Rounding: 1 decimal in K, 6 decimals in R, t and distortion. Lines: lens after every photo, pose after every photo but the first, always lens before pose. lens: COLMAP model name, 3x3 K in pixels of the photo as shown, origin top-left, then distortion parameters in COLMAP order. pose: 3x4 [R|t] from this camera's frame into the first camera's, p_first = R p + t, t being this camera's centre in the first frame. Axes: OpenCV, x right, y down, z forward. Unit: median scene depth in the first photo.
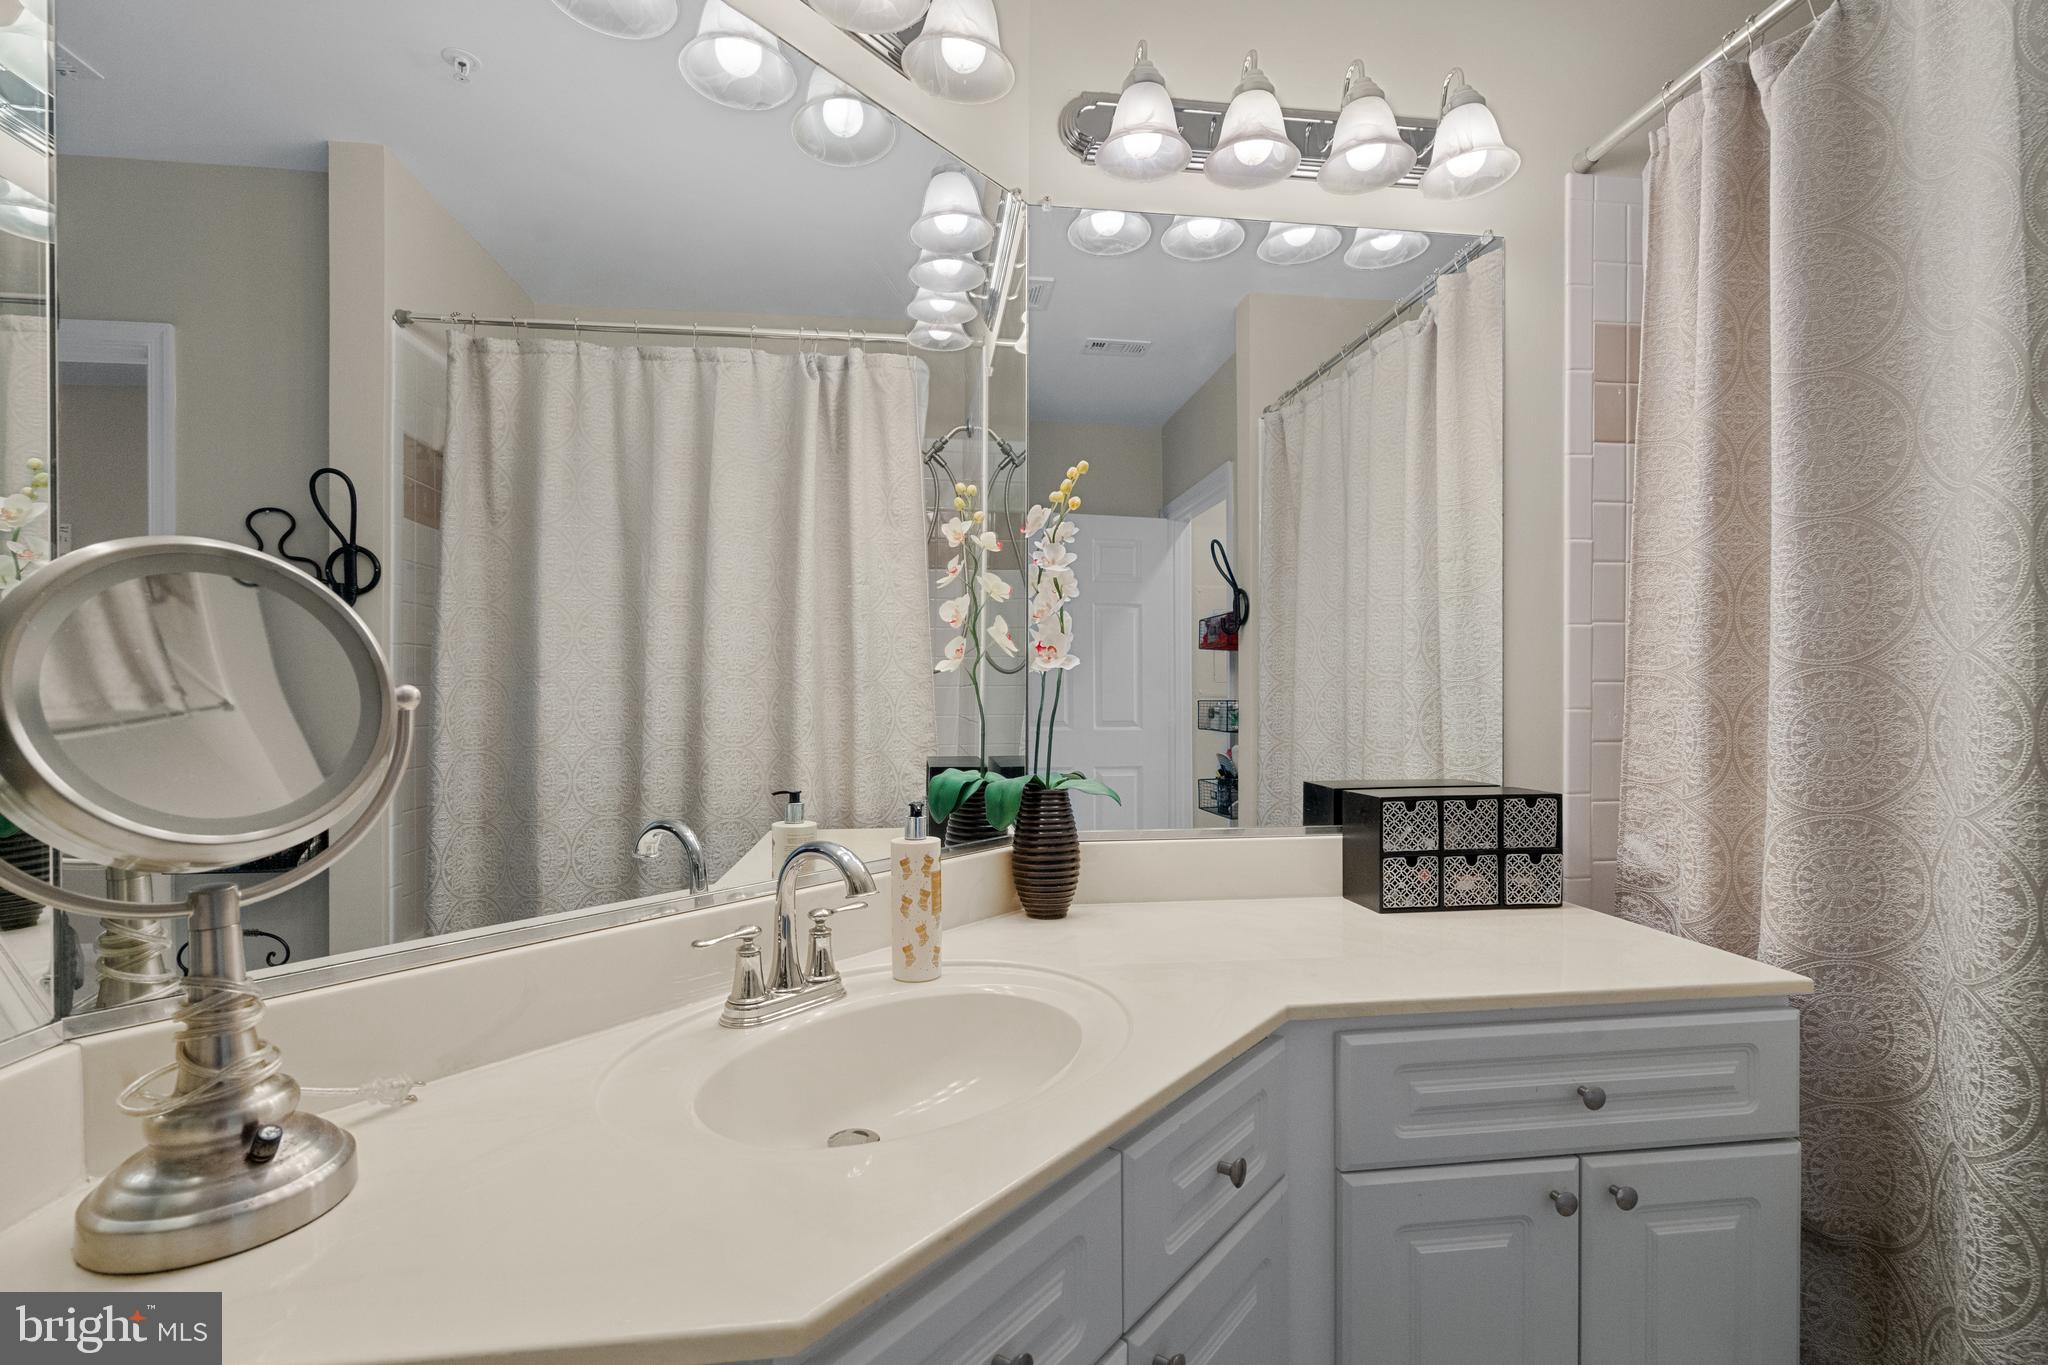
lens RADIAL K [[944.0, 0, 1029.1], [0, 944.0, 711.6], [0, 0, 1]] dist [-0.000562, 0.002837]
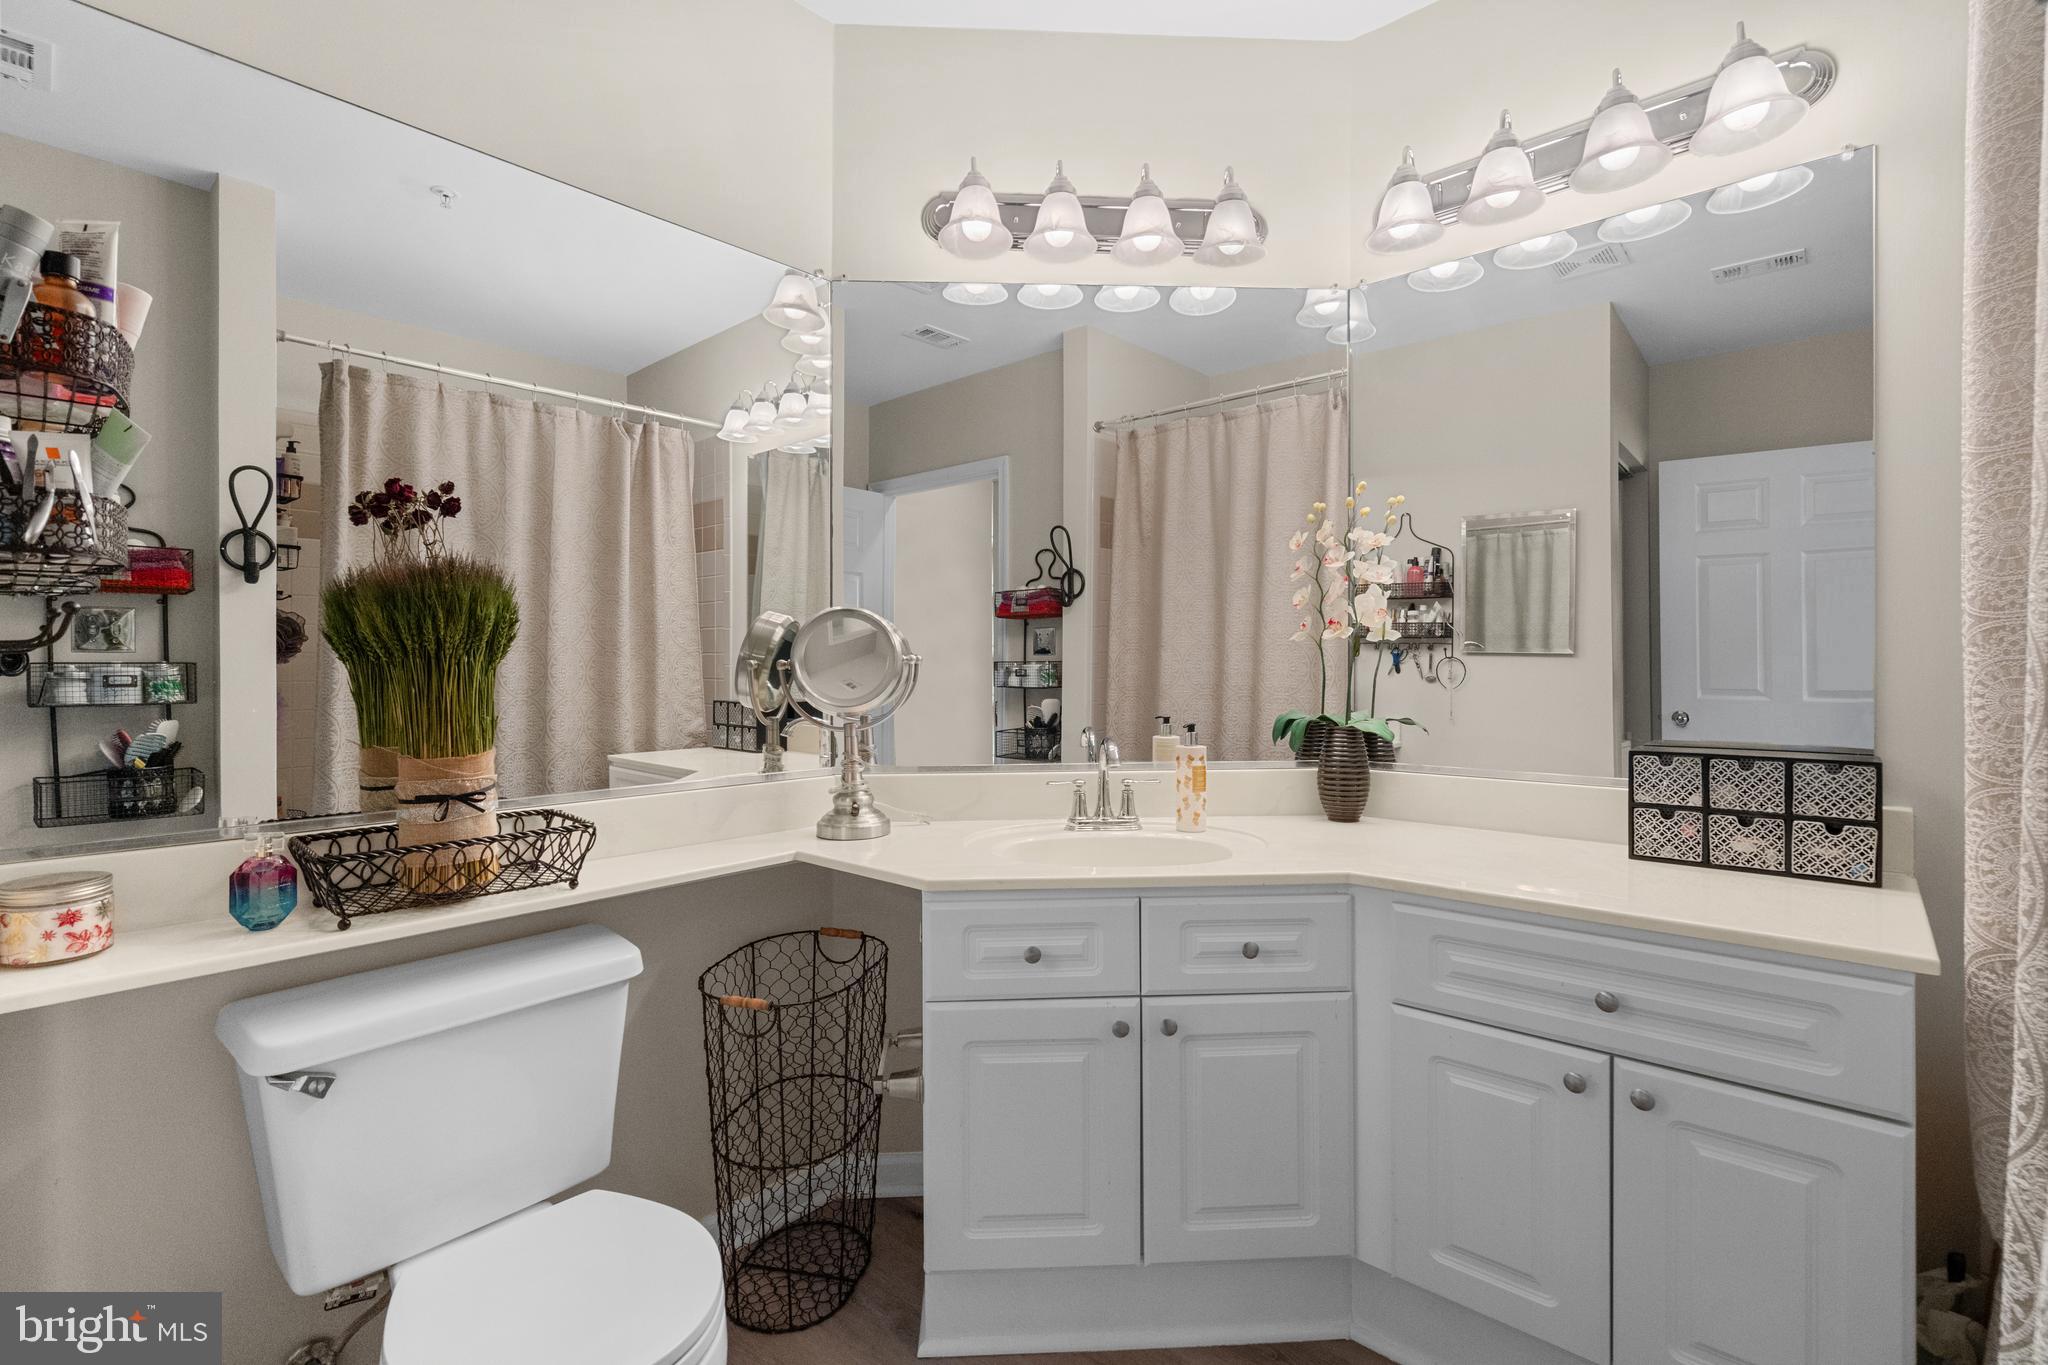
lens RADIAL K [[944.0, 0, 1030.1], [0, 944.0, 671.5], [0, 0, 1]] dist [-0.000562, 0.002837]
pose [[0.650627, 0.006965, -0.759366, 0.732735], [-0.010066, 0.999949, 0.000547, 0.007715], [0.759331, 0.007288, 0.650664, -0.211161]]
